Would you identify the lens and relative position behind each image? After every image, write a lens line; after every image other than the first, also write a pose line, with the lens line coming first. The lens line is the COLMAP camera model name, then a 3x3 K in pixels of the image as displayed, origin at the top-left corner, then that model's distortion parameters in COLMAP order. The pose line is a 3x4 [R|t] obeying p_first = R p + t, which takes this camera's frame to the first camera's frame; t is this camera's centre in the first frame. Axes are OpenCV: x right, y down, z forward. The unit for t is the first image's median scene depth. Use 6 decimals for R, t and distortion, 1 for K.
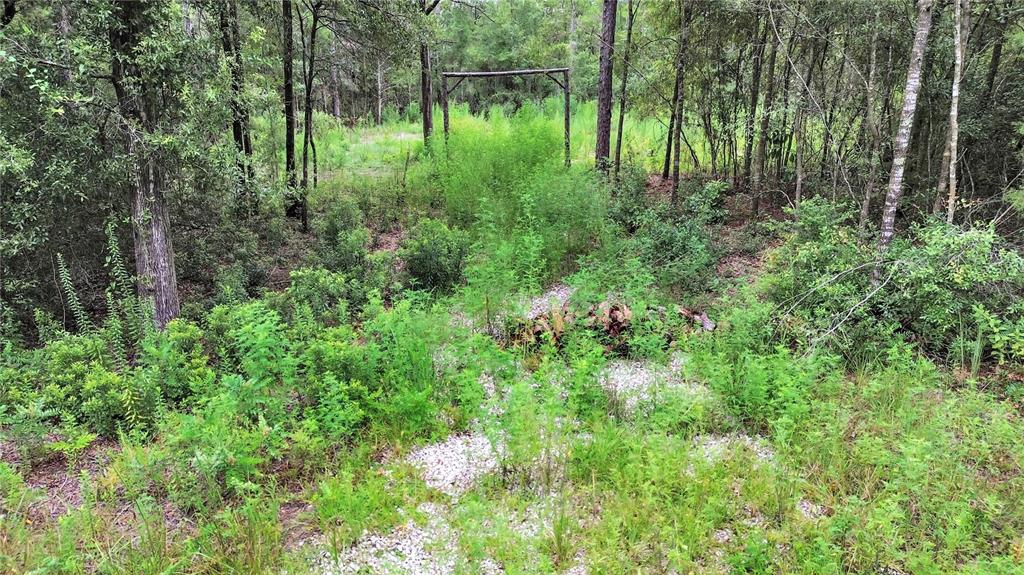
lens RADIAL K [[663.4, 0, 505.8], [0, 663.4, 286.7], [0, 0, 1]] dist [0.045237, -0.041270]
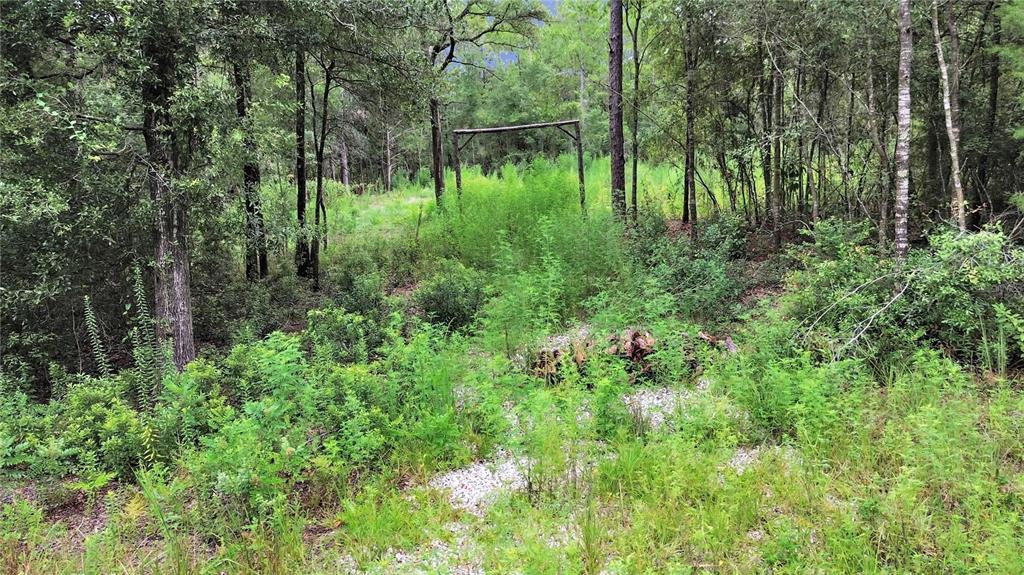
lens RADIAL K [[716.7, 0, 515.1], [0, 716.7, 243.4], [0, 0, 1]] dist [0.056385, -0.058797]
pose [[0.998903, -0.045652, -0.010380, 0.002772], [0.043303, 0.985205, -0.165818, 0.072191], [0.017796, 0.165187, 0.986102, -0.078065]]
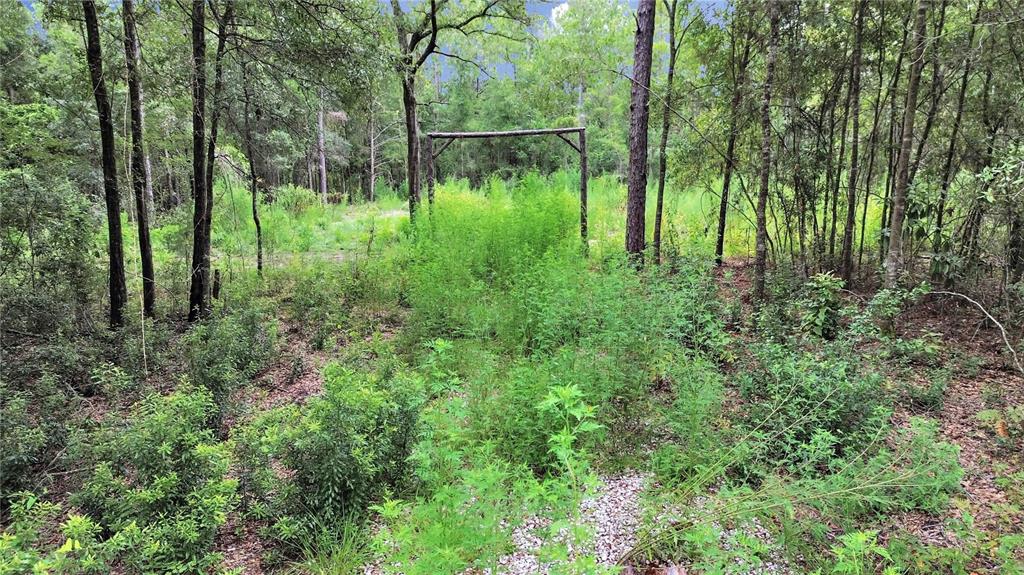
lens RADIAL K [[663.4, 0, 505.8], [0, 663.4, 286.7], [0, 0, 1]] dist [0.045237, -0.041270]
pose [[0.999969, -0.000110, -0.007826, 0.013836], [-0.000800, 0.993241, -0.116068, -0.117612], [0.007786, 0.116071, 0.993210, 0.589386]]
